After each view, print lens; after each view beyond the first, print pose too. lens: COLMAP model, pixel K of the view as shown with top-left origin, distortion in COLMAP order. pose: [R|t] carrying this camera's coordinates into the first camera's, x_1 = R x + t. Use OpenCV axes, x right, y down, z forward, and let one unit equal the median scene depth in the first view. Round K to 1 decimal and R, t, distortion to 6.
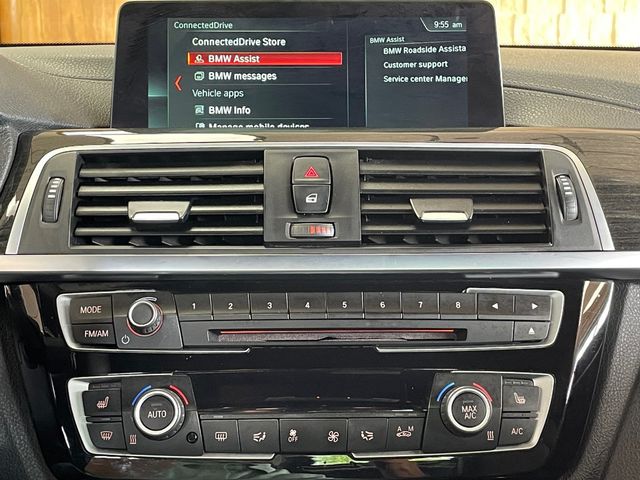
lens RADIAL K [[1021.8, 0, 320.0], [0, 1021.8, 240.0], [0, 0, 1]] dist [-0.000991, 0.074012]
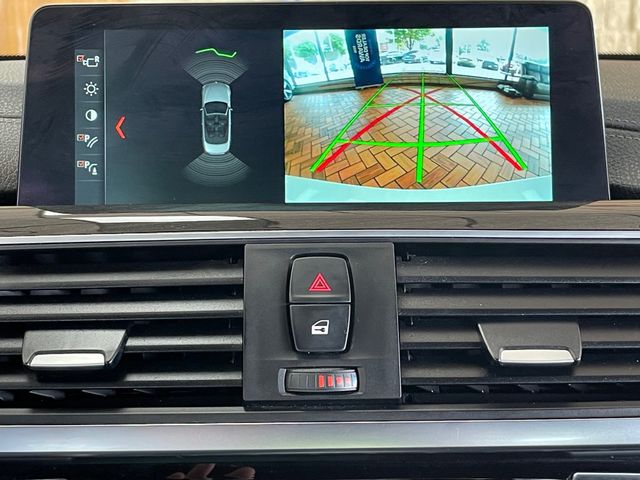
lens RADIAL K [[1021.8, 0, 320.0], [0, 1021.8, 240.0], [0, 0, 1]] dist [-0.000991, 0.074012]
pose [[0.999967, -0.003429, -0.007381, -0.003666], [0.003505, 0.999941, 0.010242, -0.098595], [0.007345, -0.010267, 0.999920, 0.378428]]
